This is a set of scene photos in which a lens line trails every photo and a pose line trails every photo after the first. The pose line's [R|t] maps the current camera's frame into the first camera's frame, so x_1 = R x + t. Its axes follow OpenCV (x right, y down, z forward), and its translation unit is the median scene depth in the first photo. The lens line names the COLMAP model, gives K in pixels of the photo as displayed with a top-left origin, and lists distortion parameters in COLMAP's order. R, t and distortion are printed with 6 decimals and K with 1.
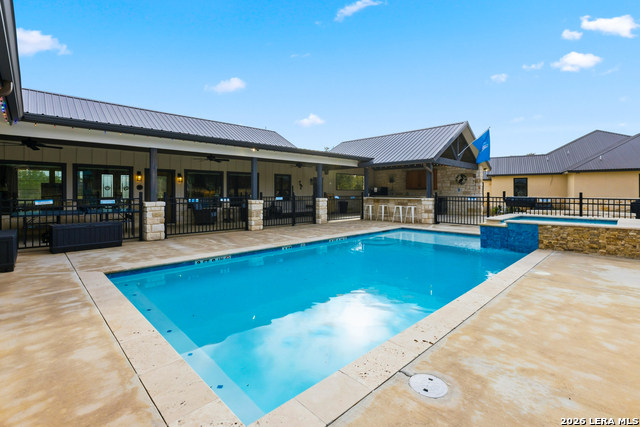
lens RADIAL K [[291.0, 0, 331.7], [0, 291.0, 197.4], [0, 0, 1]] dist [-0.001082, -0.000610]
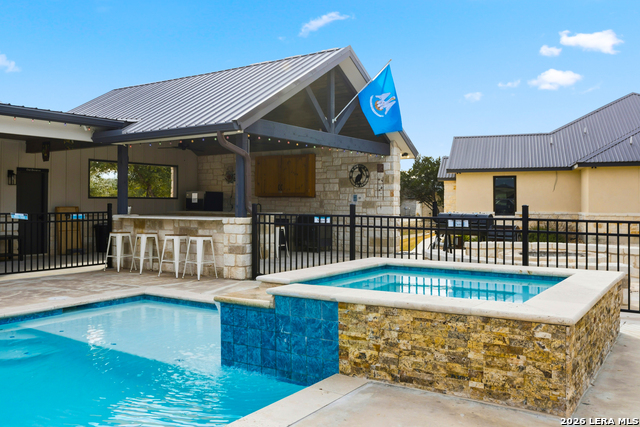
lens RADIAL K [[559.0, 0, 319.5], [0, 559.0, 211.0], [0, 0, 1]] dist [-0.001597, -0.000005]
pose [[0.979023, -0.002671, 0.203731, 0.270572], [0.003116, 0.999993, -0.001865, -0.005222], [-0.203725, 0.002461, 0.979025, 0.178747]]
